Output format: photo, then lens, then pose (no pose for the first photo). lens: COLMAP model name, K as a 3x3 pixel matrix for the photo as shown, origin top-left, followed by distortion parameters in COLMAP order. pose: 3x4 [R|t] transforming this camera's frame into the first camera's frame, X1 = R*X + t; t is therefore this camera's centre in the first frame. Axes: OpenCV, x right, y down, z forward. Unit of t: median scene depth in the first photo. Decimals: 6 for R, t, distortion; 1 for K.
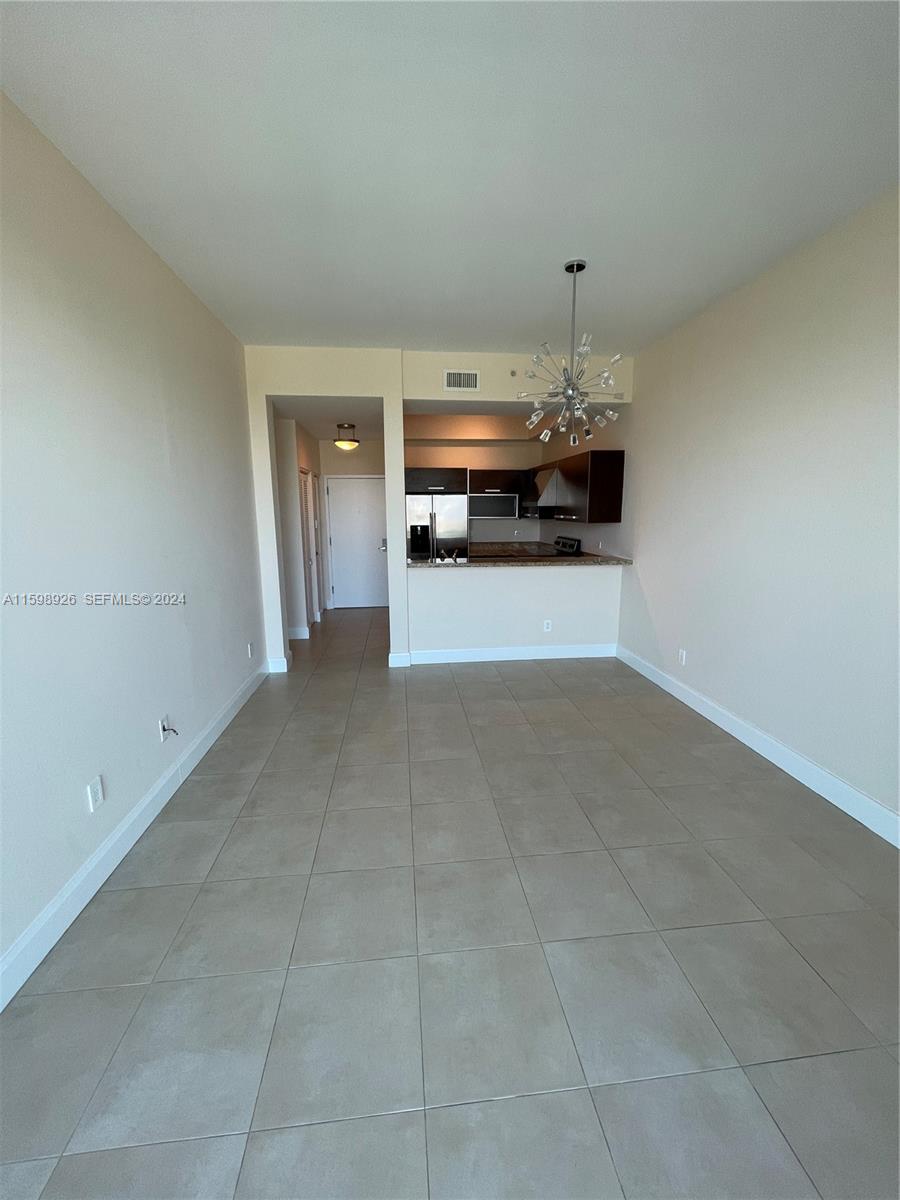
lens RADIAL K [[483.0, 0, 454.5], [0, 483.0, 594.1], [0, 0, 1]] dist [-0.001713, -0.000003]
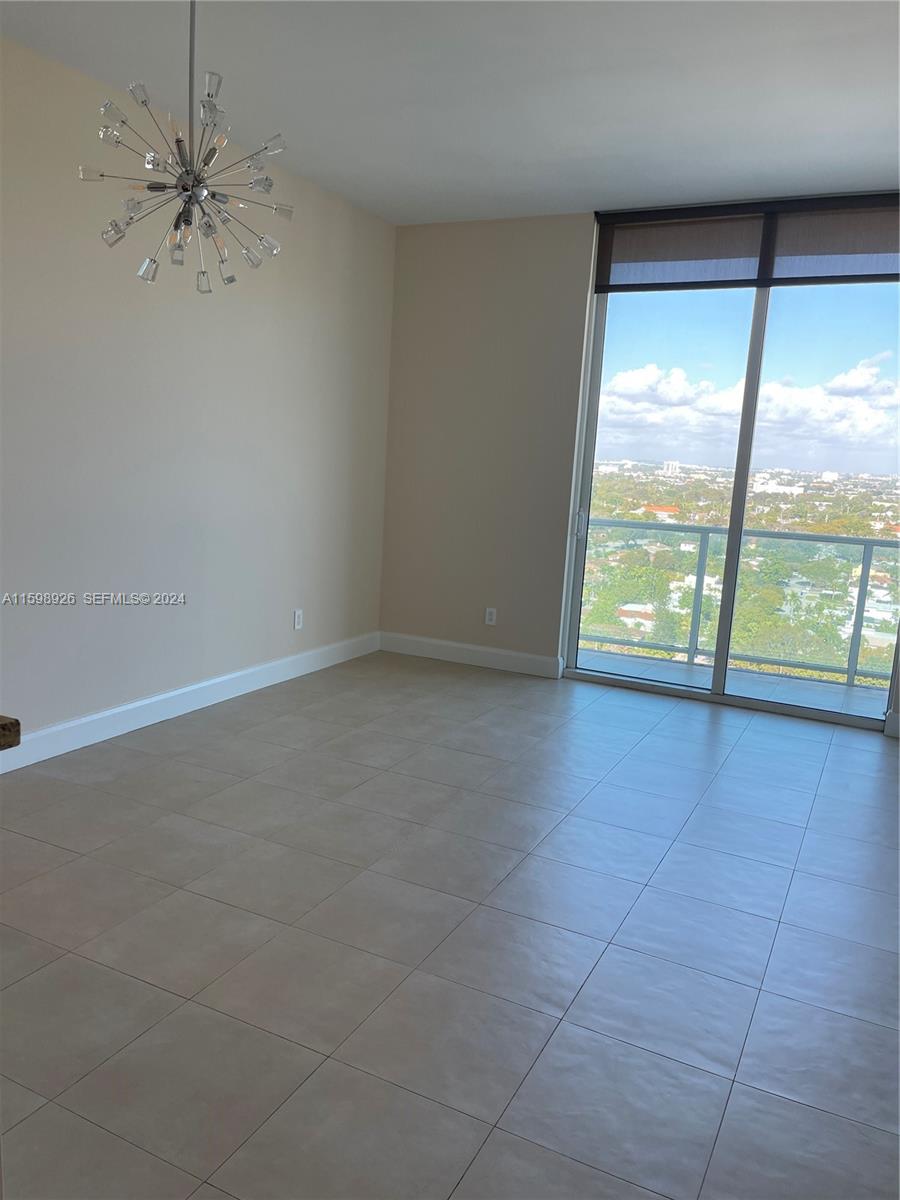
lens RADIAL K [[897.2, 0, 450.0], [0, 897.2, 600.0], [0, 0, 1]] dist [0.042247, -0.004684]
pose [[-0.836829, -0.129250, 0.531989, -0.630319], [0.046155, 0.951616, 0.303804, -0.314373], [-0.545516, 0.278786, -0.790374, 1.949222]]
